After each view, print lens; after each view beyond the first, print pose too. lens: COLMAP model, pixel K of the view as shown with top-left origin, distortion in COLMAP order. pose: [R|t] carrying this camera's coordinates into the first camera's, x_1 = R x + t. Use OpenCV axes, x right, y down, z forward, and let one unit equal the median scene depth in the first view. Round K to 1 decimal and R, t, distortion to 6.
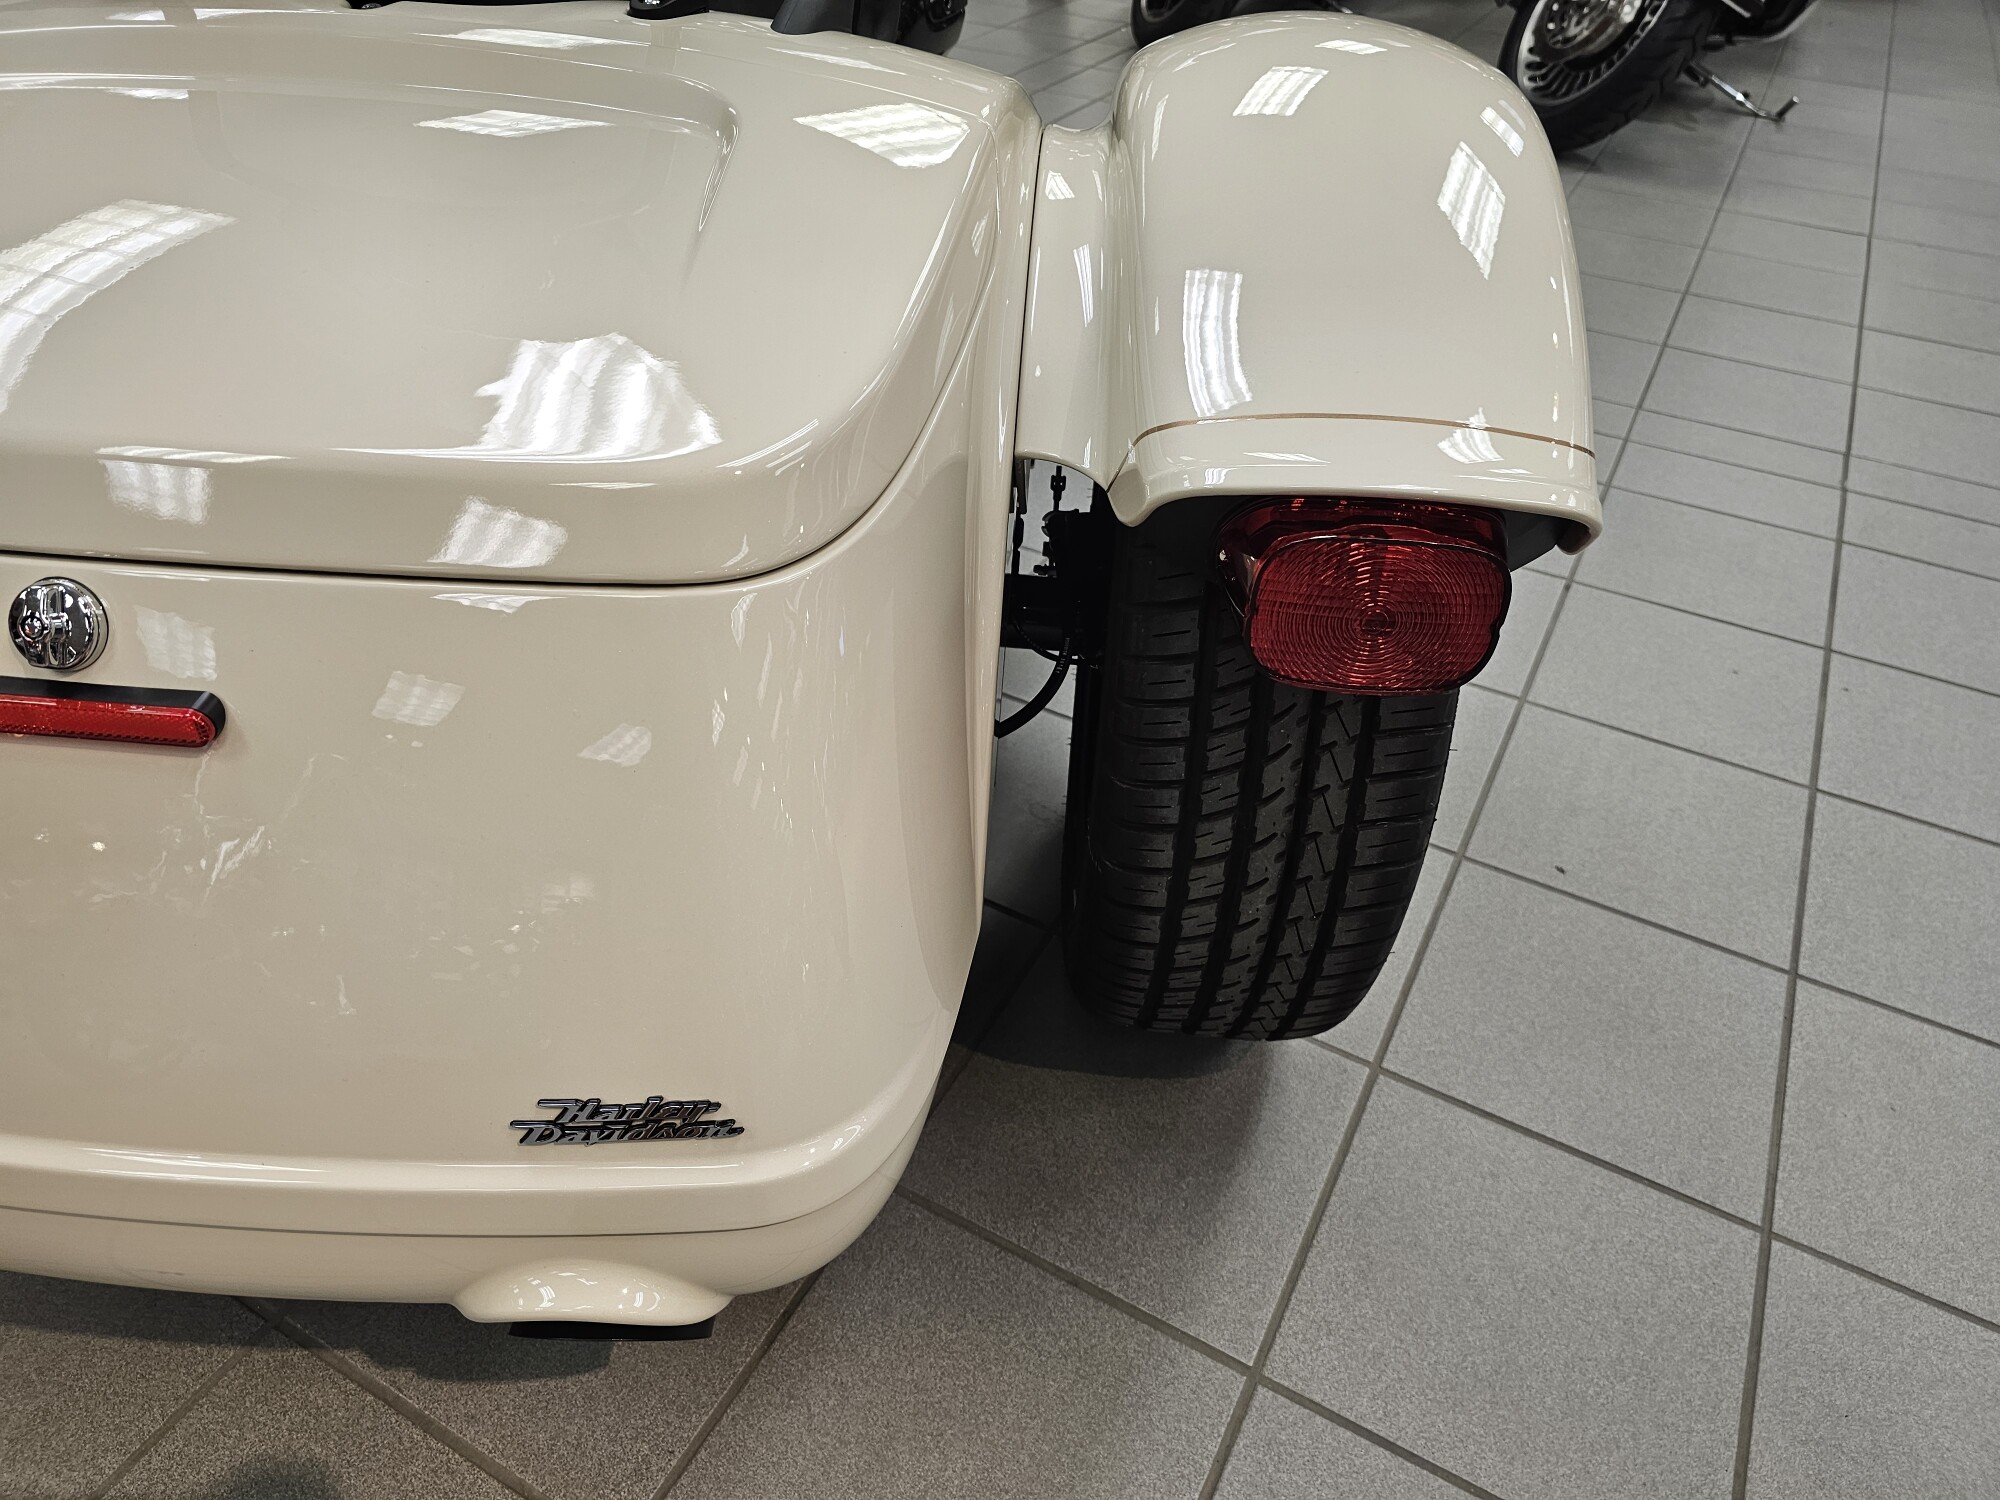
lens RADIAL K [[1335.6, 0, 973.3], [0, 1335.6, 752.5], [0, 0, 1]] dist [0.033057, -0.034497]
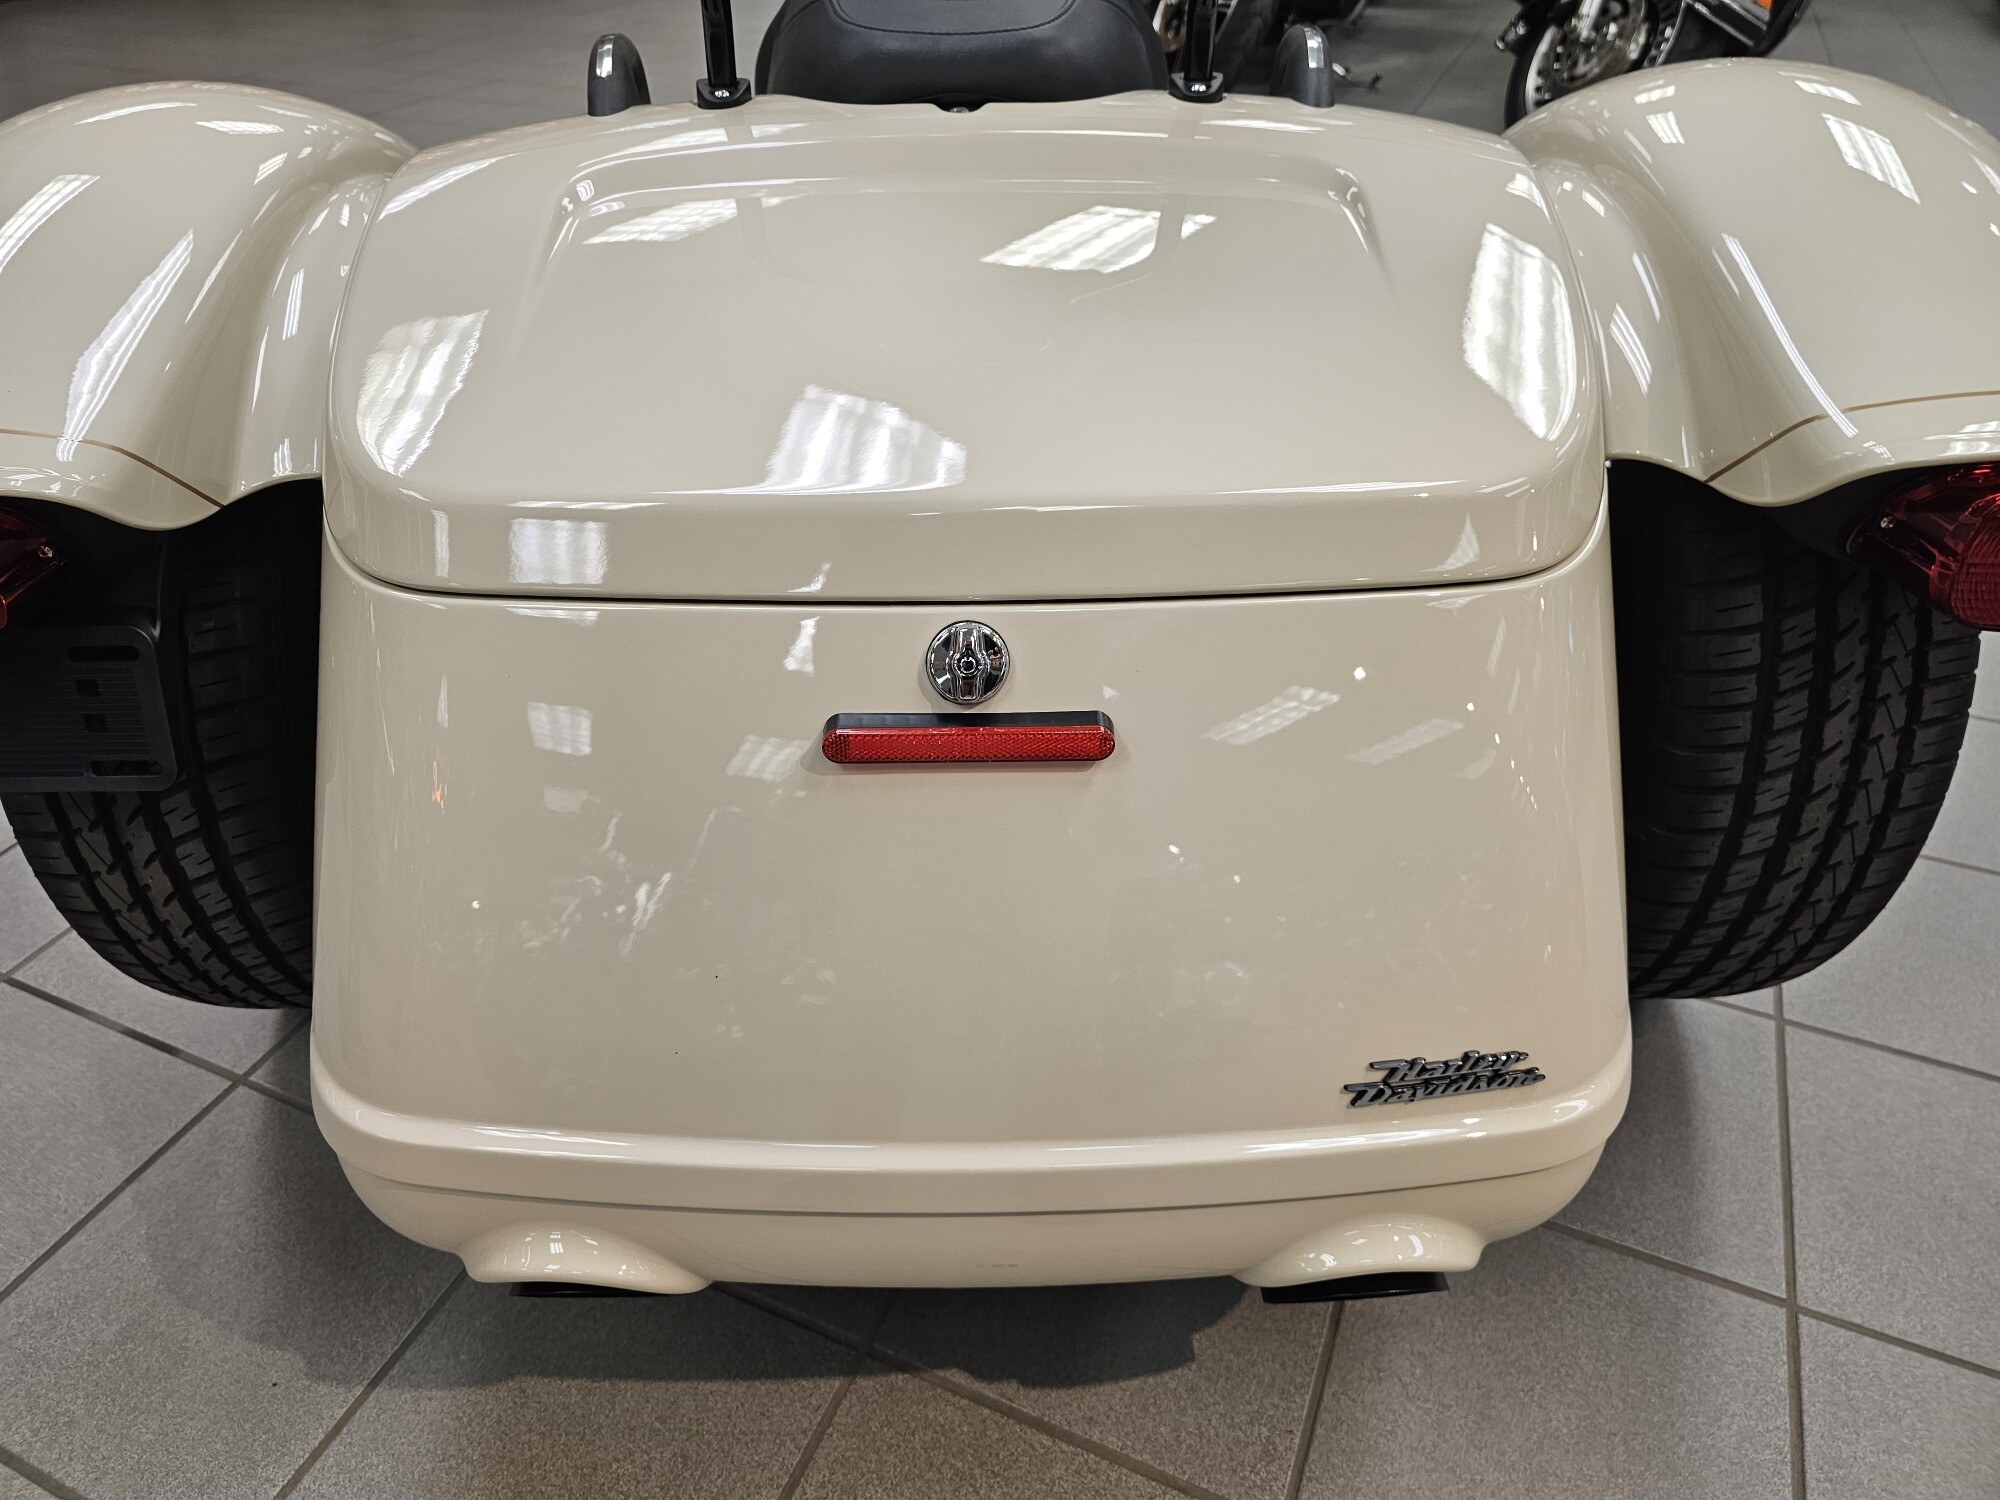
lens RADIAL K [[1340.5, 0, 970.9], [0, 1340.5, 734.3], [0, 0, 1]] dist [0.022358, -0.026552]
pose [[0.995470, -0.085185, 0.042237, -0.469061], [0.087408, 0.994712, -0.053916, 0.016442], [-0.037421, 0.057364, 0.997652, -0.064476]]
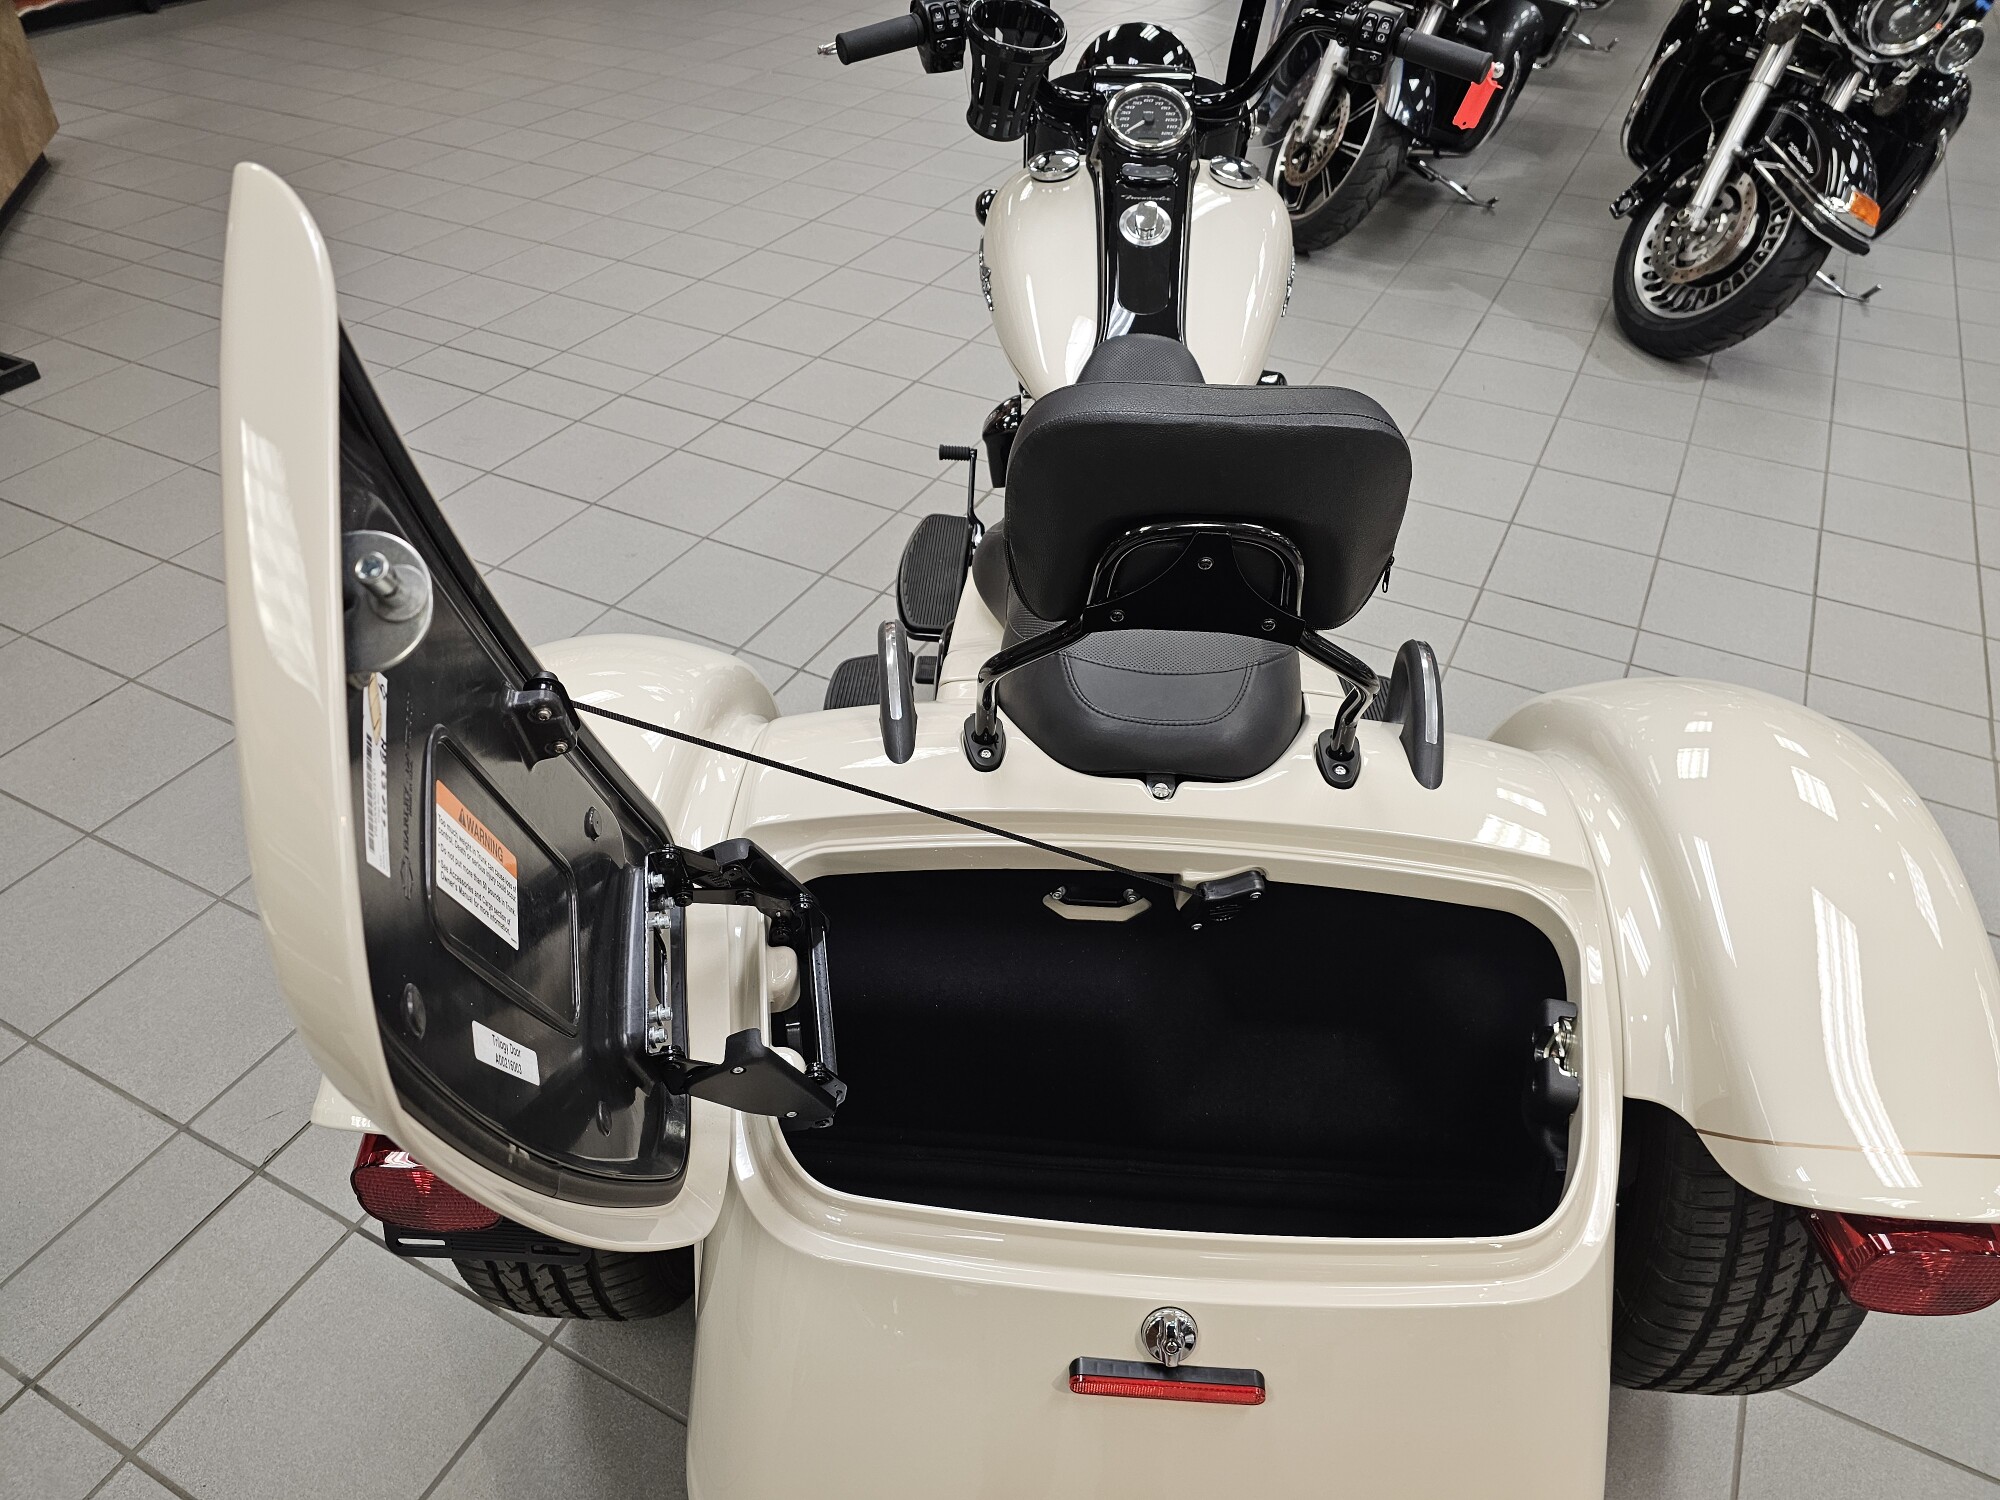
lens RADIAL K [[1336.1, 0, 993.2], [0, 1336.1, 757.0], [0, 0, 1]] dist [0.017788, -0.018212]
pose [[0.999497, -0.030857, 0.007306, -0.572239], [0.030789, 0.999483, 0.009213, -0.539144], [-0.007586, -0.008983, 0.999931, -0.423609]]
